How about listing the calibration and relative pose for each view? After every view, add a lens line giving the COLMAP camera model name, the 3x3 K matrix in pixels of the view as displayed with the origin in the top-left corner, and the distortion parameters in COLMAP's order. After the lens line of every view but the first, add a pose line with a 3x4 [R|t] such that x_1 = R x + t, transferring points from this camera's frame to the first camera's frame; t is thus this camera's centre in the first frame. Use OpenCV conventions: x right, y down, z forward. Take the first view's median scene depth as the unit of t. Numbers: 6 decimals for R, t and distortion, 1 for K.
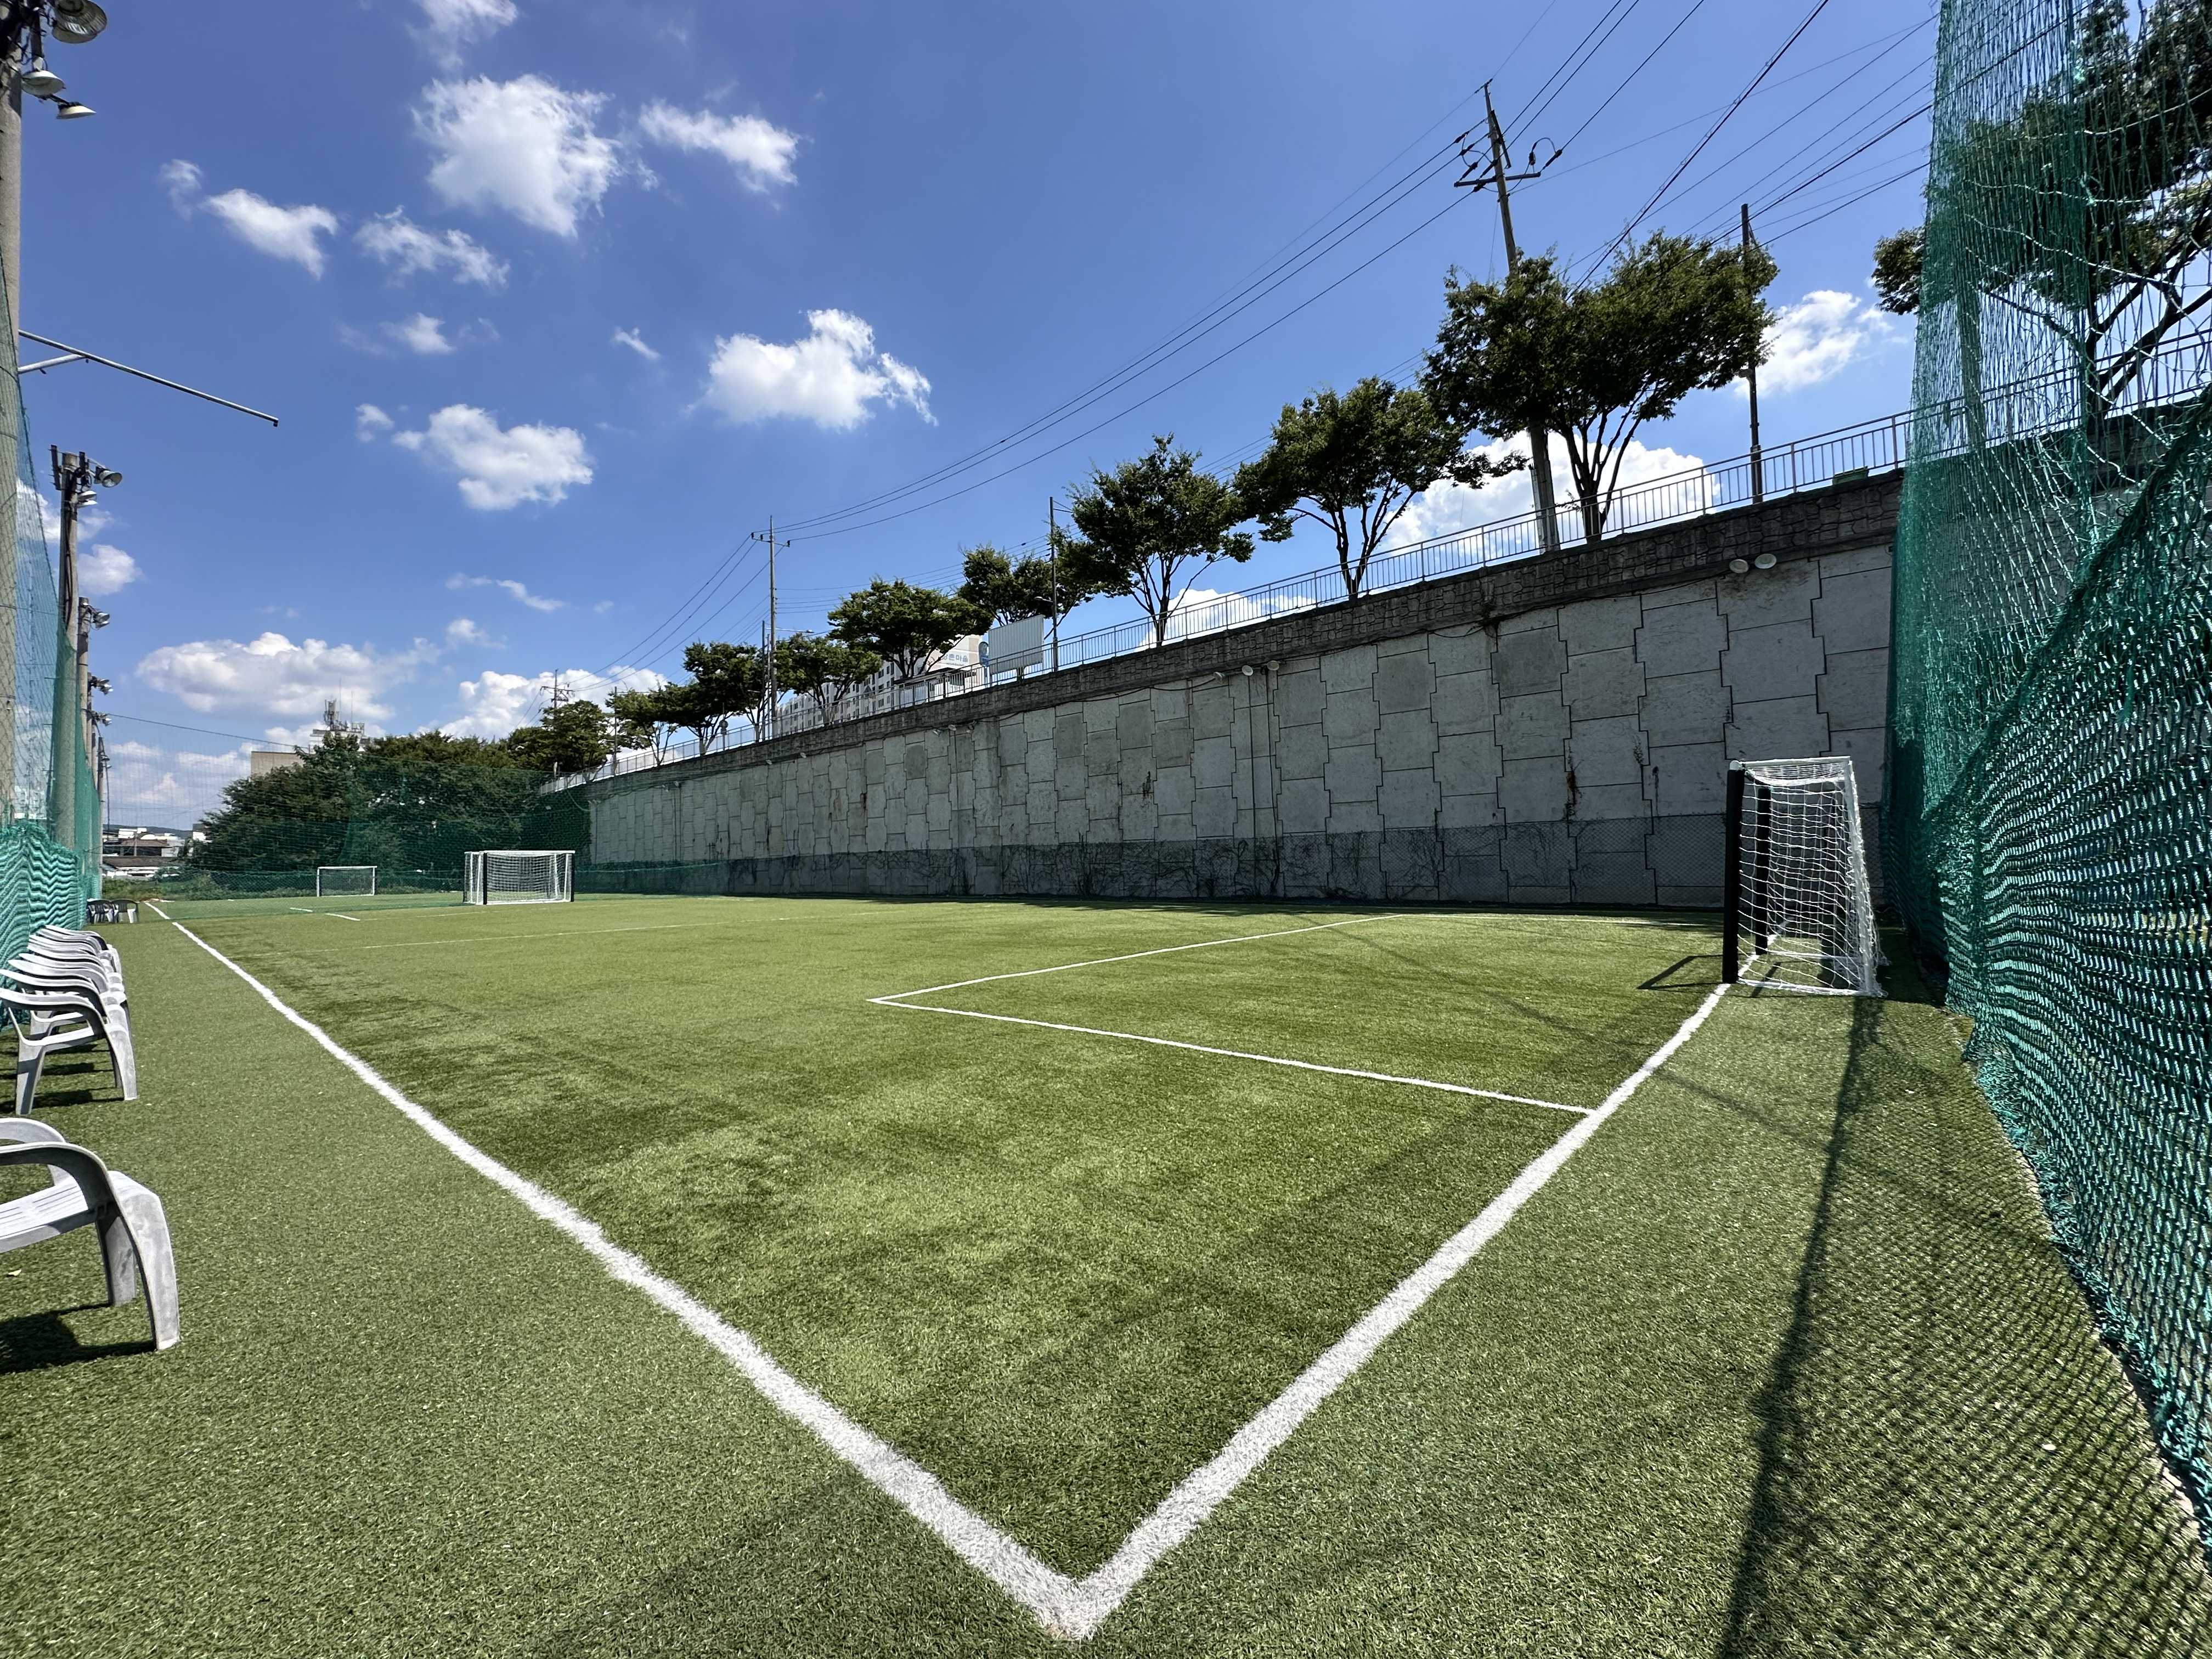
lens RADIAL K [[883.3, 0, 1106.7], [0, 883.3, 824.9], [0, 0, 1]] dist [-0.001673, 0.000470]
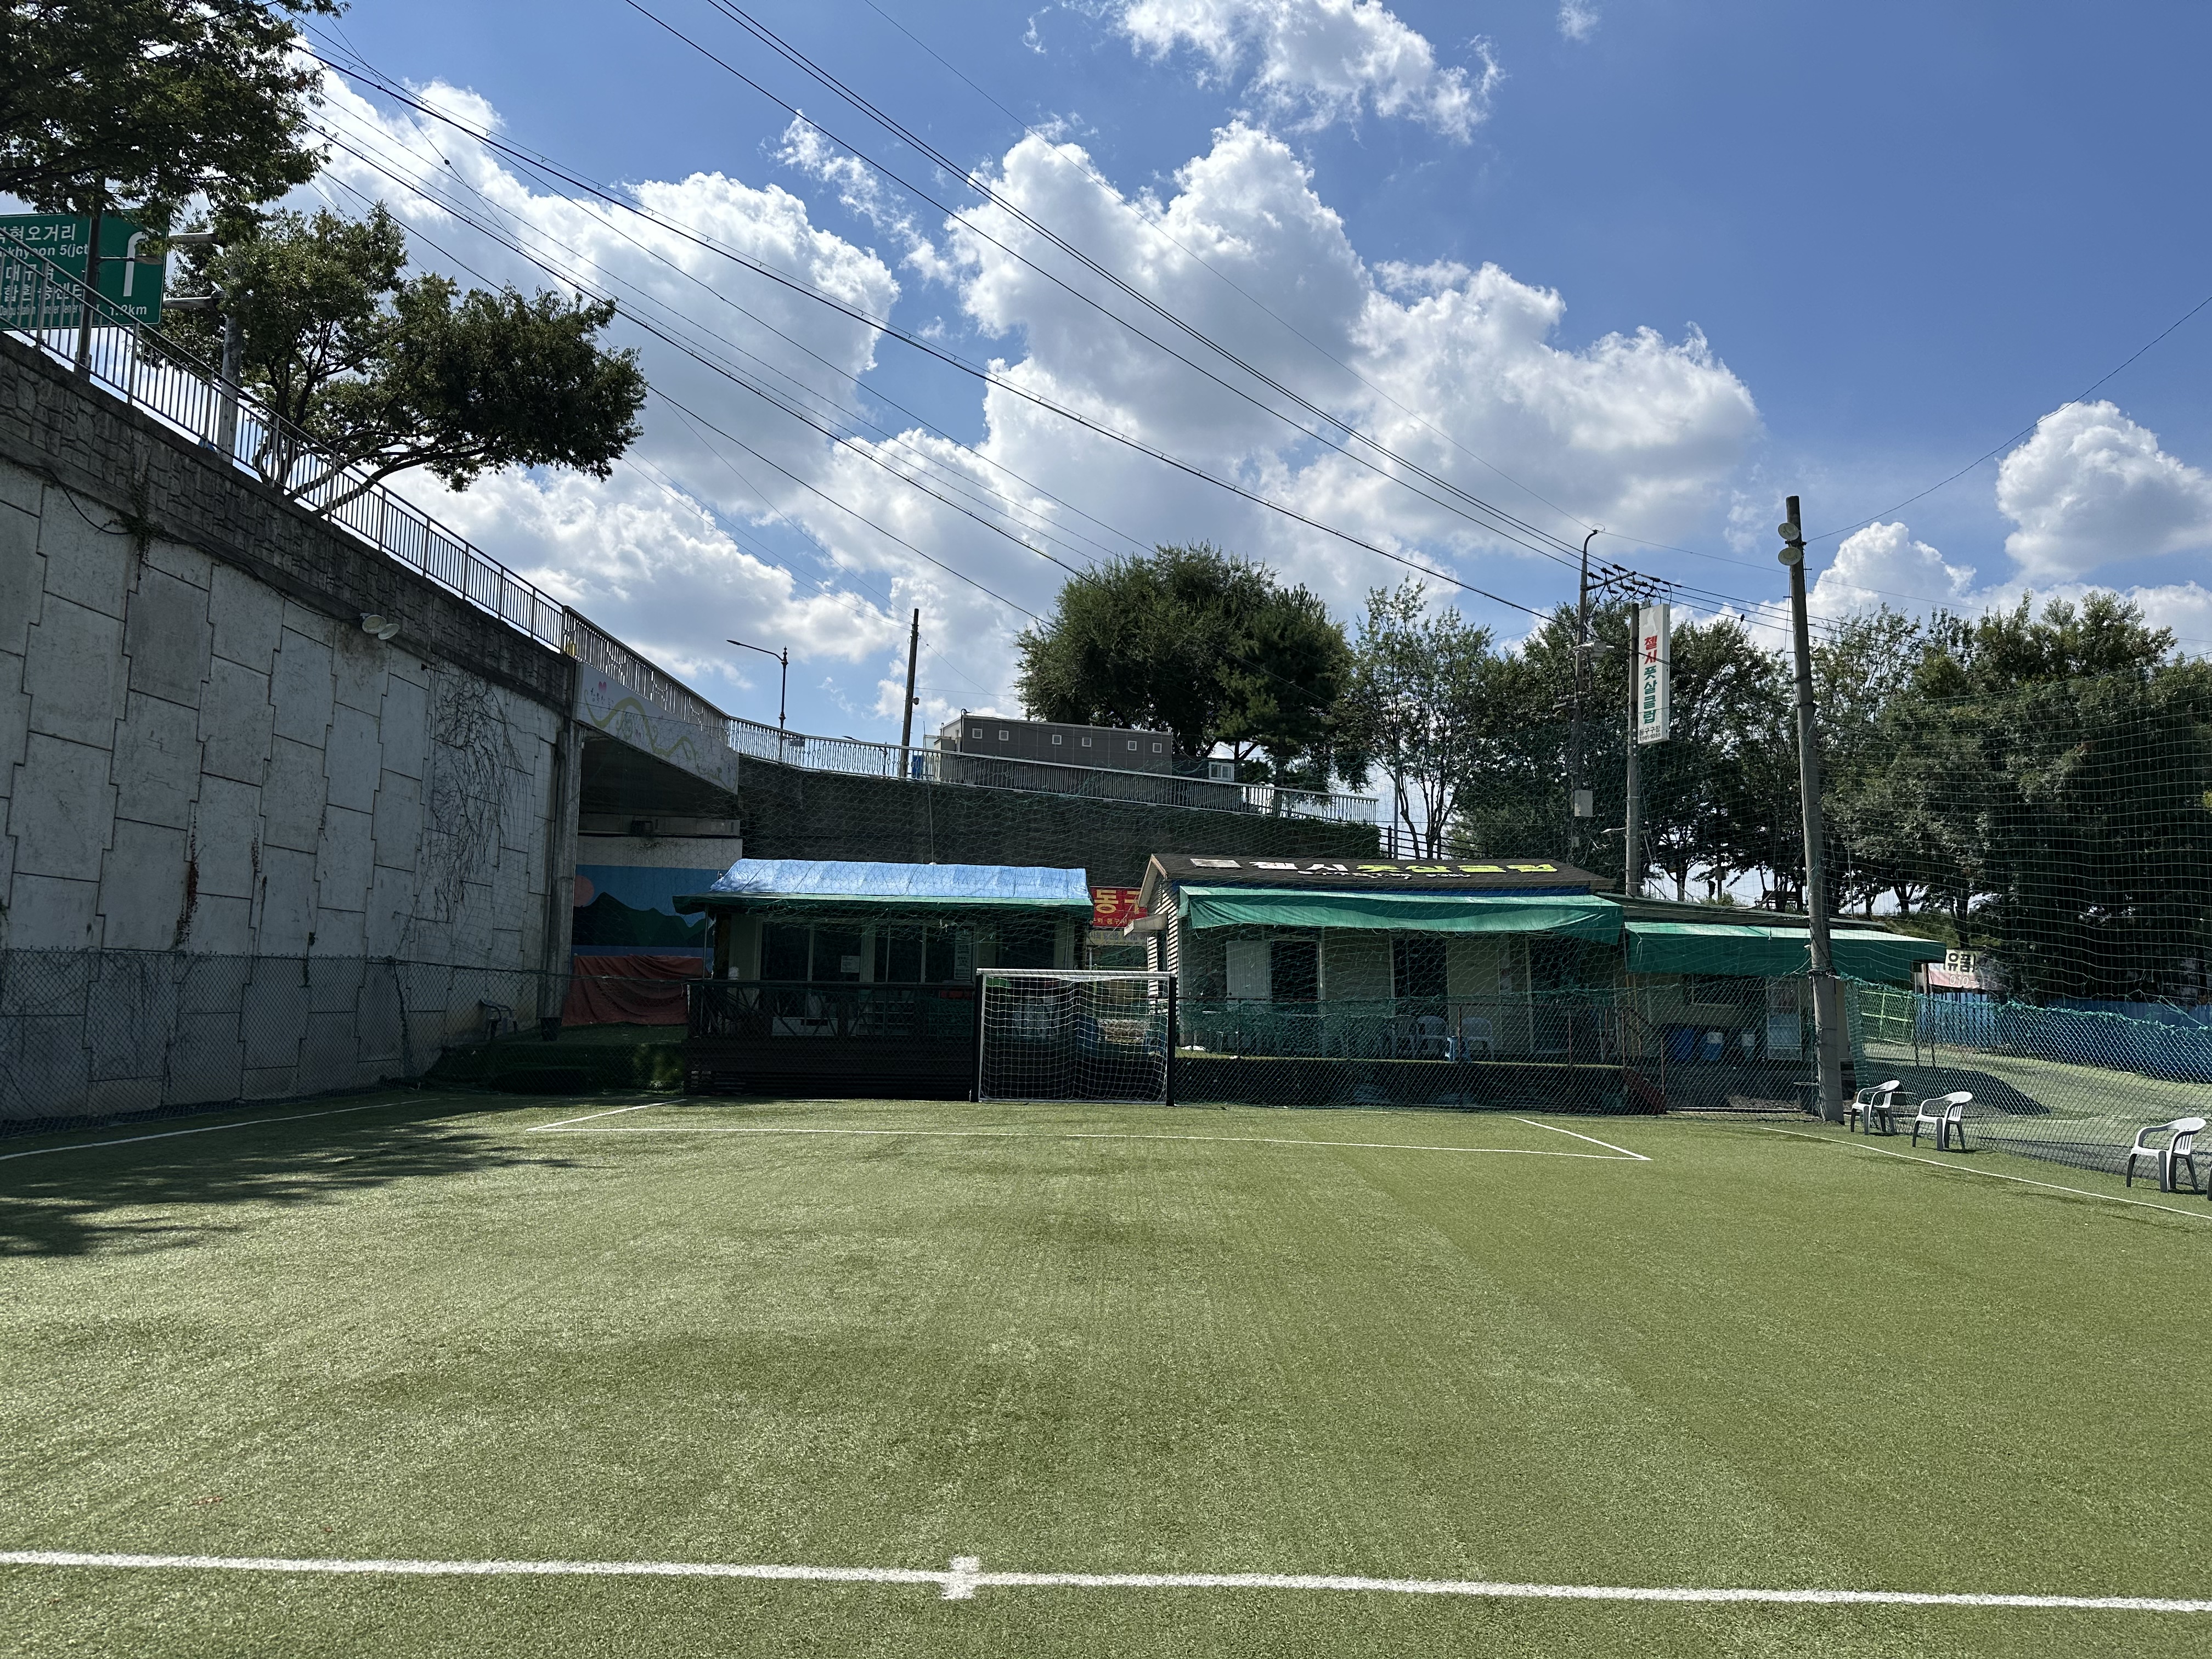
lens RADIAL K [[1551.4, 0, 1107.7], [0, 1551.4, 829.4], [0, 0, 1]] dist [0.034898, -0.025144]
pose [[-0.639059, 0.103383, 0.762178, -3.889510], [-0.030525, 0.986736, -0.159437, 0.380260], [-0.768552, -0.125155, -0.627427, 8.026935]]
